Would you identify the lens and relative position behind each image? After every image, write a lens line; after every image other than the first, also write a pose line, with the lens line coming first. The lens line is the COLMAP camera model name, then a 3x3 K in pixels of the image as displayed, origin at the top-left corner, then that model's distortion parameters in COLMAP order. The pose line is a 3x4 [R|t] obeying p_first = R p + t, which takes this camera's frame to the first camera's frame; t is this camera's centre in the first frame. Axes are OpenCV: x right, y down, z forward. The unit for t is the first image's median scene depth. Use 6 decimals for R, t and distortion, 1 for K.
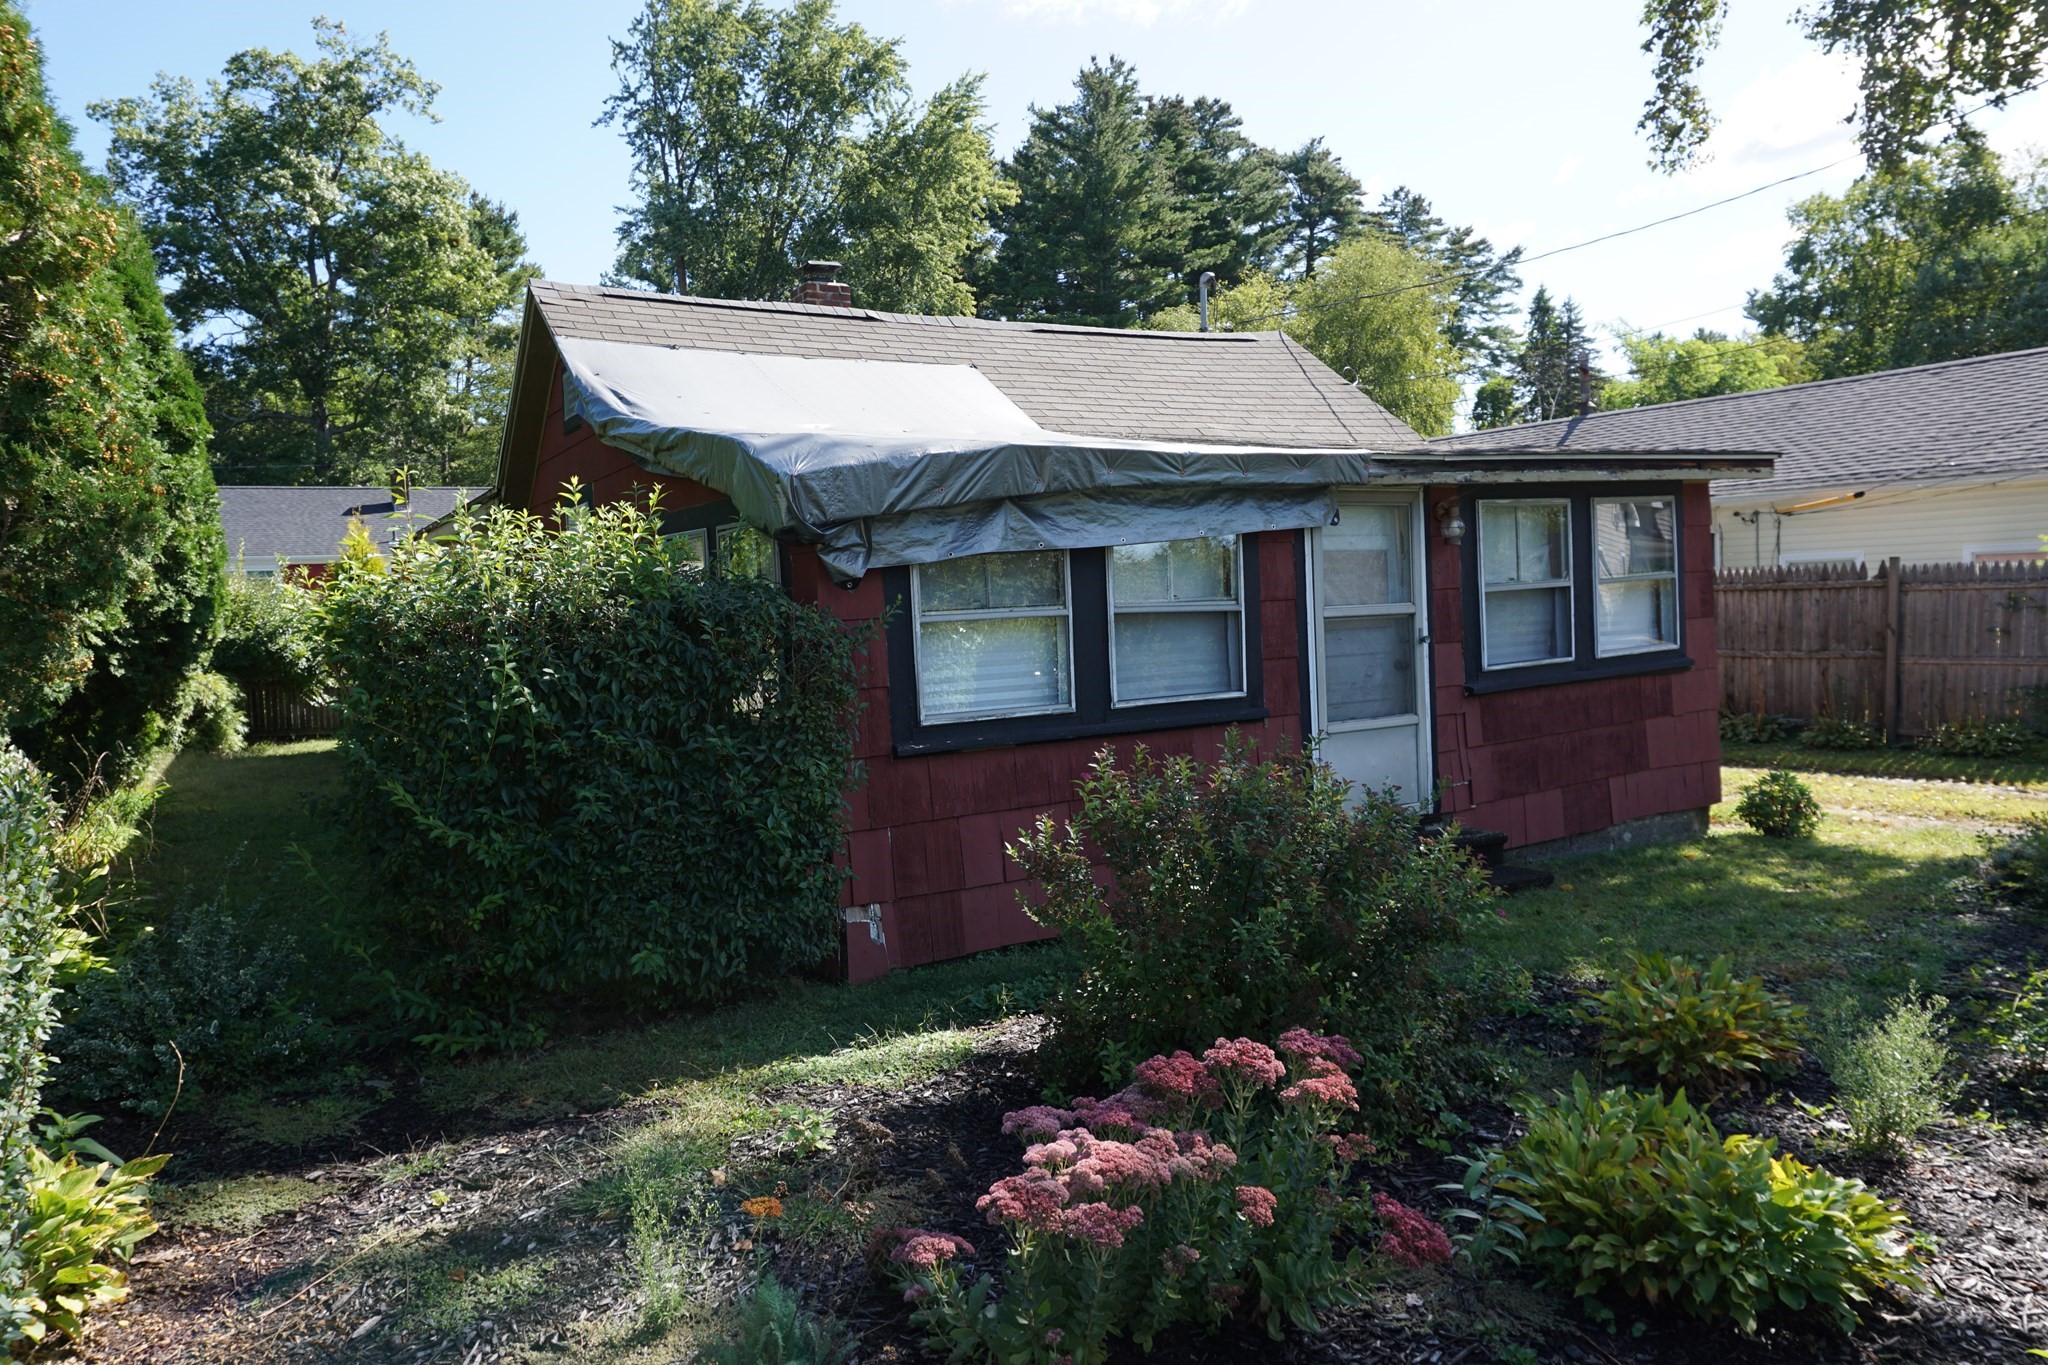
lens RADIAL K [[1372.3, 0, 1027.2], [0, 1372.3, 678.9], [0, 0, 1]] dist [-0.044693, 0.040006]
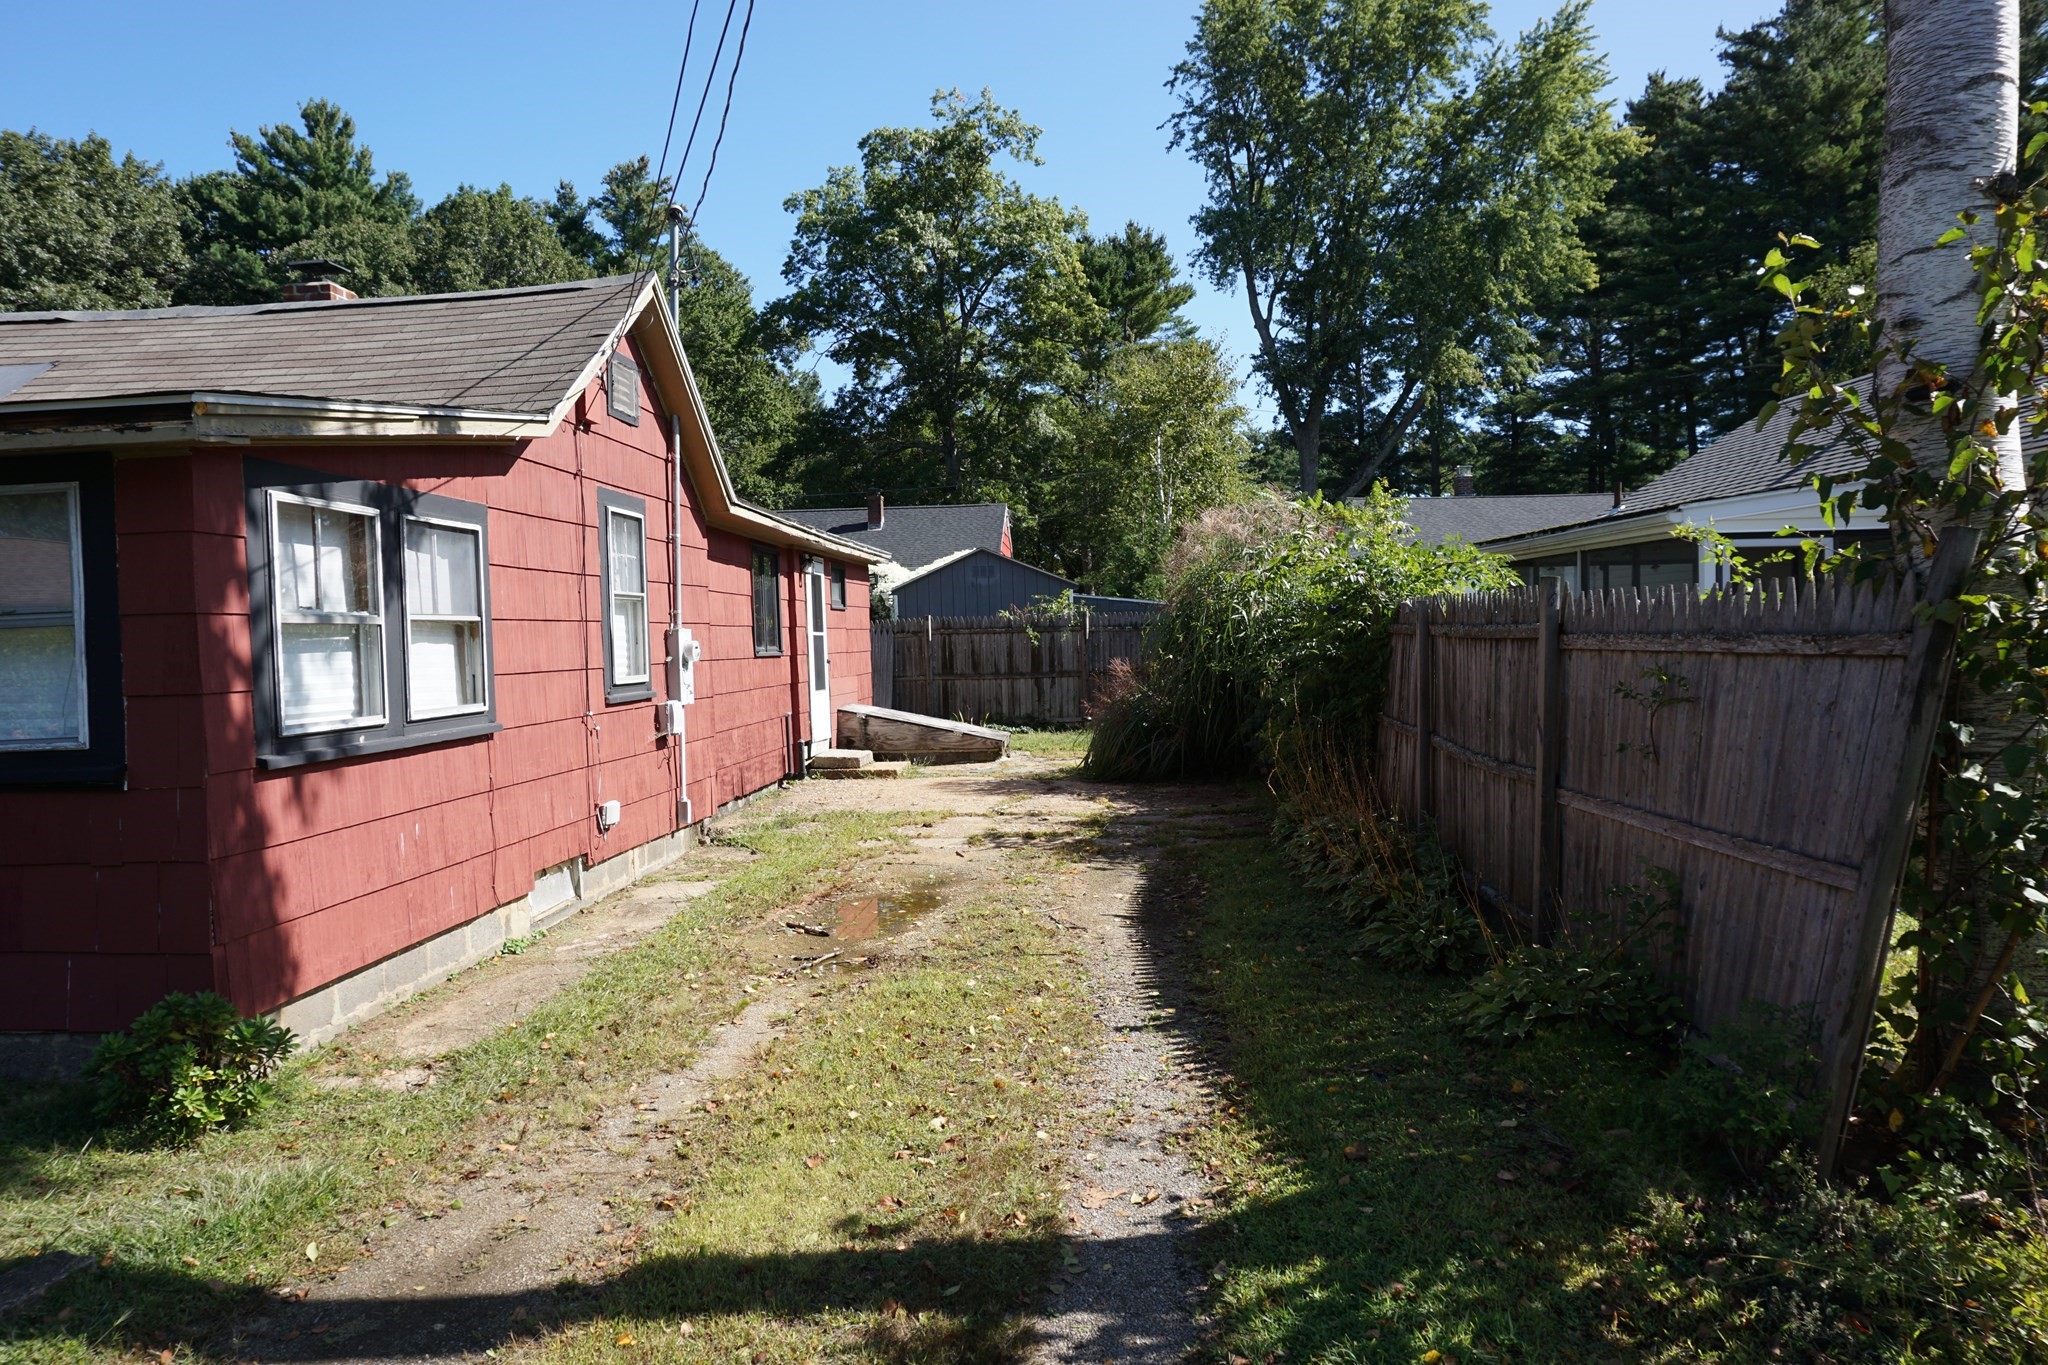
lens RADIAL K [[1372.3, 0, 1027.2], [0, 1372.3, 678.9], [0, 0, 1]] dist [-0.044693, 0.040006]
pose [[0.825520, 0.039469, -0.562991, 0.184314], [-0.043560, 0.999032, 0.006165, -0.012121], [0.562689, 0.019434, 0.826440, 0.122522]]
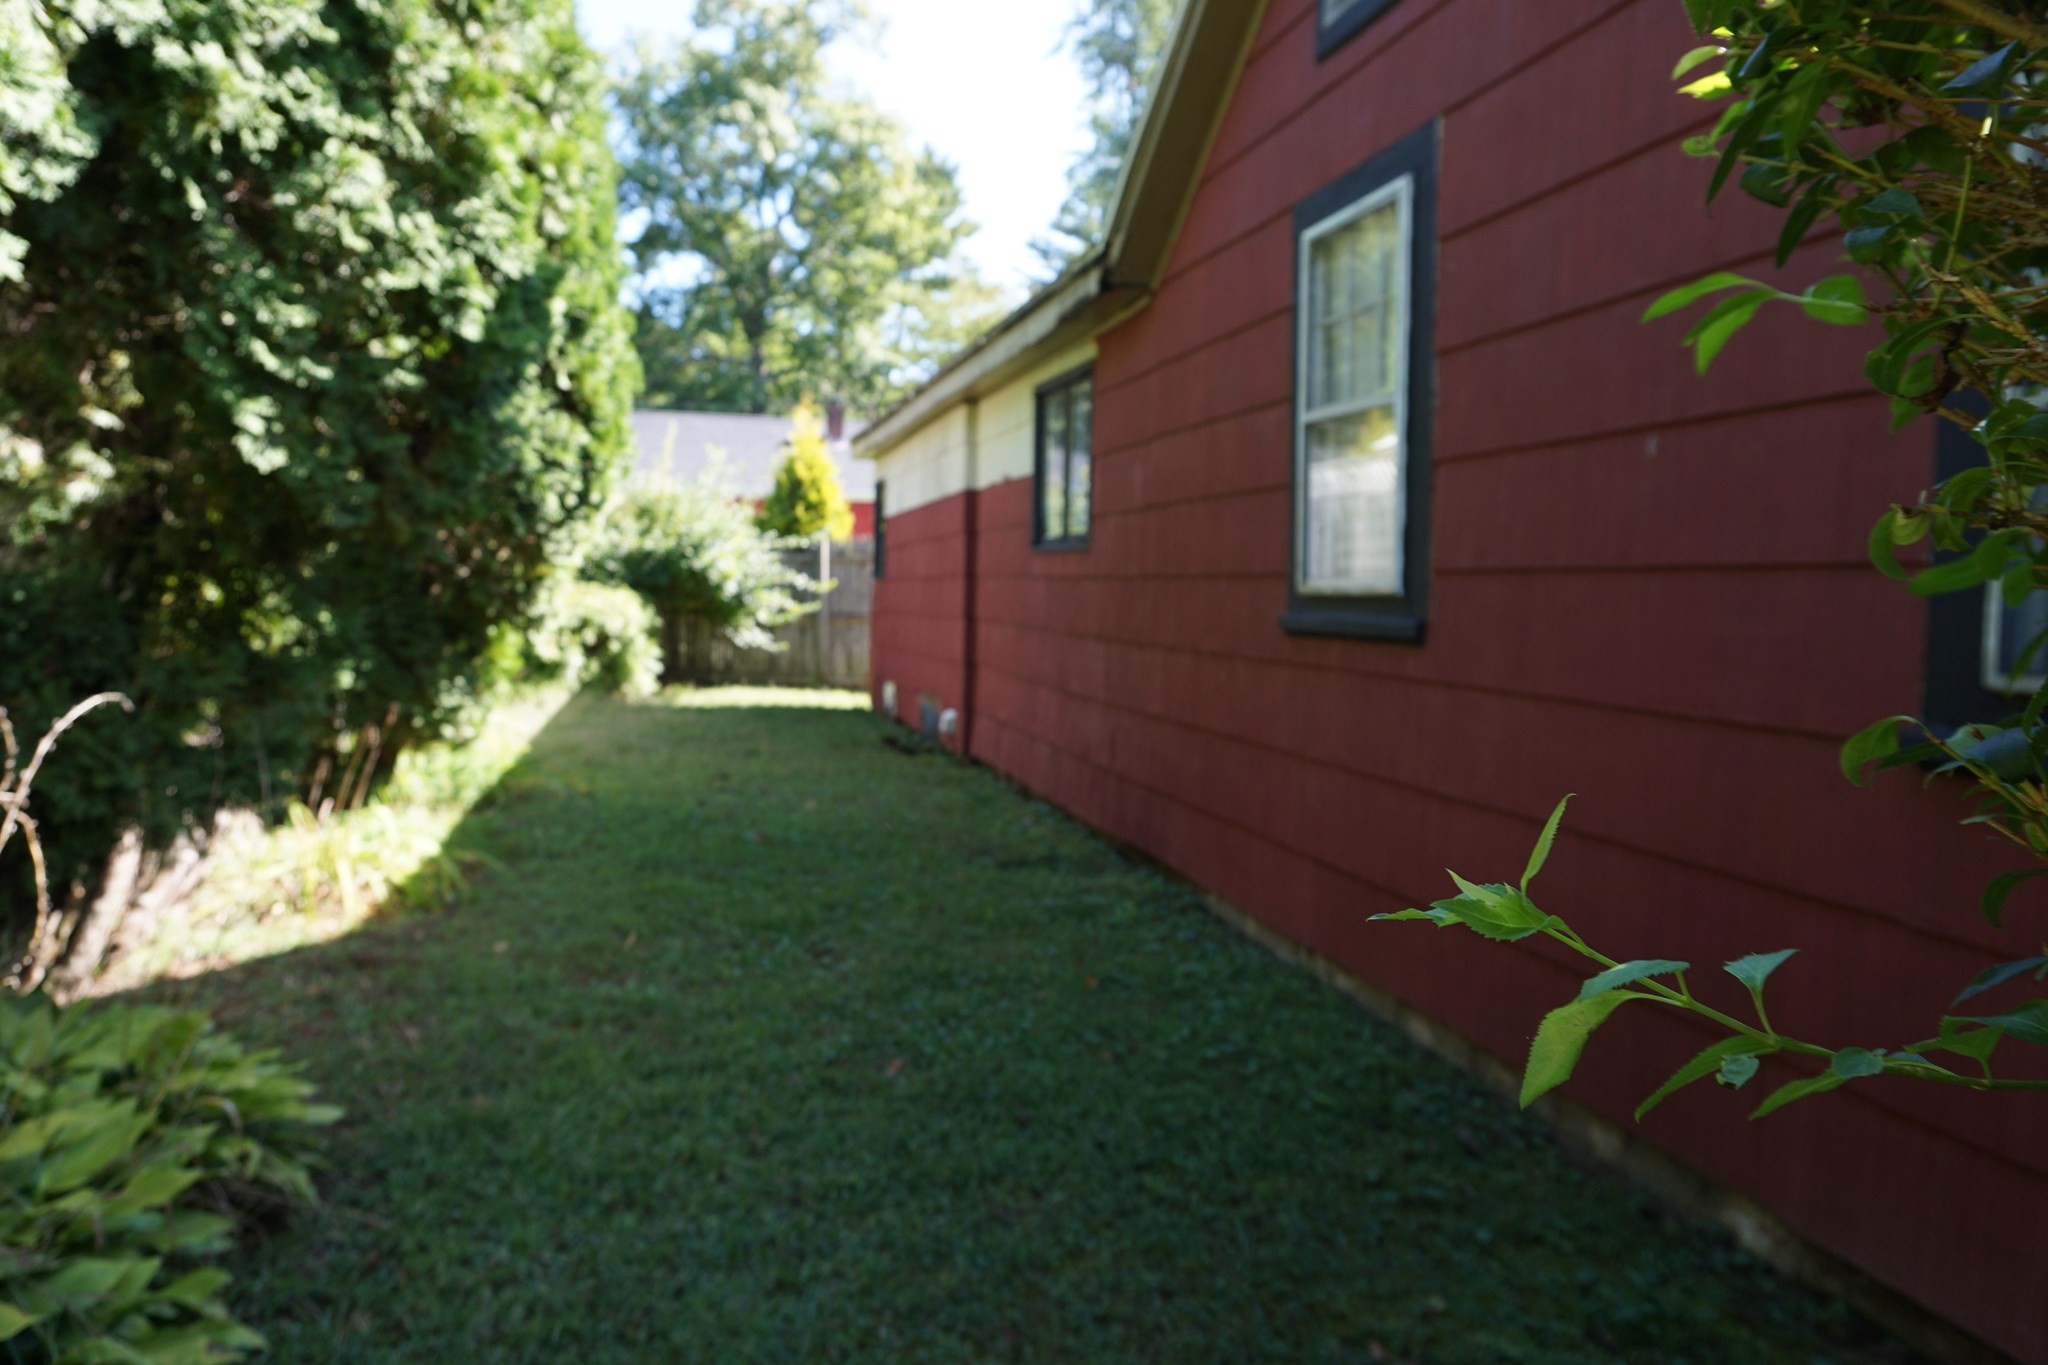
lens RADIAL K [[1372.3, 0, 1027.2], [0, 1372.3, 678.9], [0, 0, 1]] dist [-0.044693, 0.040006]
pose [[0.961347, 0.074331, -0.265117, -0.054938], [-0.071427, 0.997233, 0.020593, 0.004013], [0.265914, -0.000860, 0.963996, 0.100482]]
